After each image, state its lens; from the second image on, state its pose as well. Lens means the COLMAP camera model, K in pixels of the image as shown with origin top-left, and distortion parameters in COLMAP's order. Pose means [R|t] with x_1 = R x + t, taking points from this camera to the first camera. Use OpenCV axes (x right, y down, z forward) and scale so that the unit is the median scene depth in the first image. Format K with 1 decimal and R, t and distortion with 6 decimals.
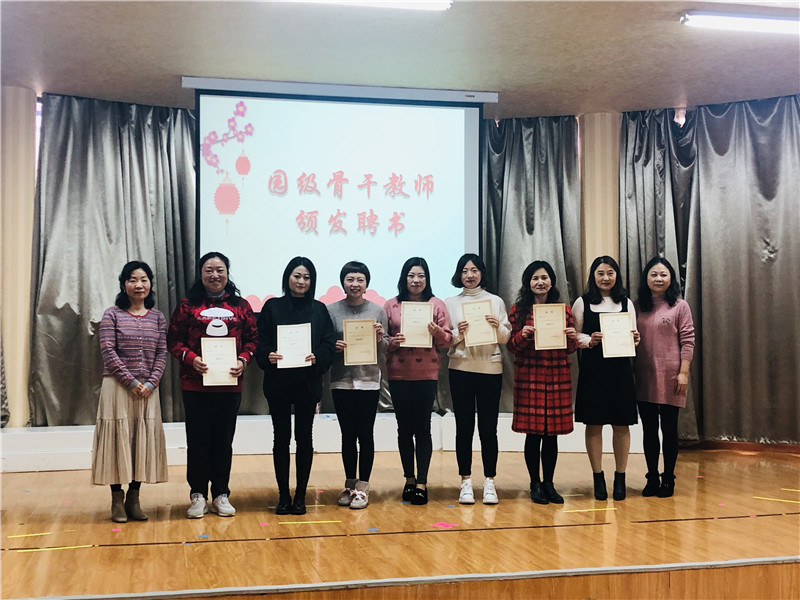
lens RADIAL K [[1072.2, 0, 400.0], [0, 1072.2, 300.2], [0, 0, 1]] dist [0.046853, 0.000000]
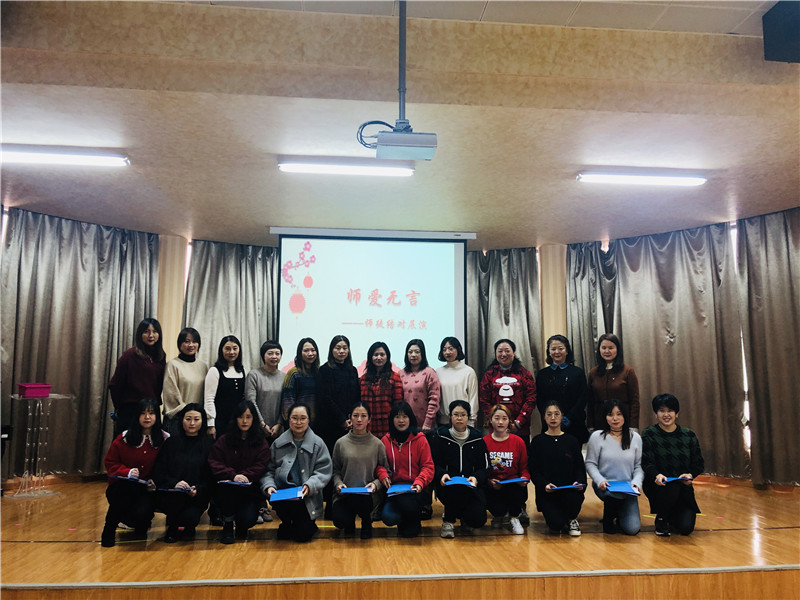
lens RADIAL K [[658.1, 0, 400.1], [0, 658.1, 300.1], [0, 0, 1]] dist [0.042914, 0.004629]
pose [[0.992272, -0.009641, -0.123710, 0.094783], [-0.003236, 0.994628, -0.103465, -0.001325], [0.124043, 0.103065, 0.986910, 0.073891]]
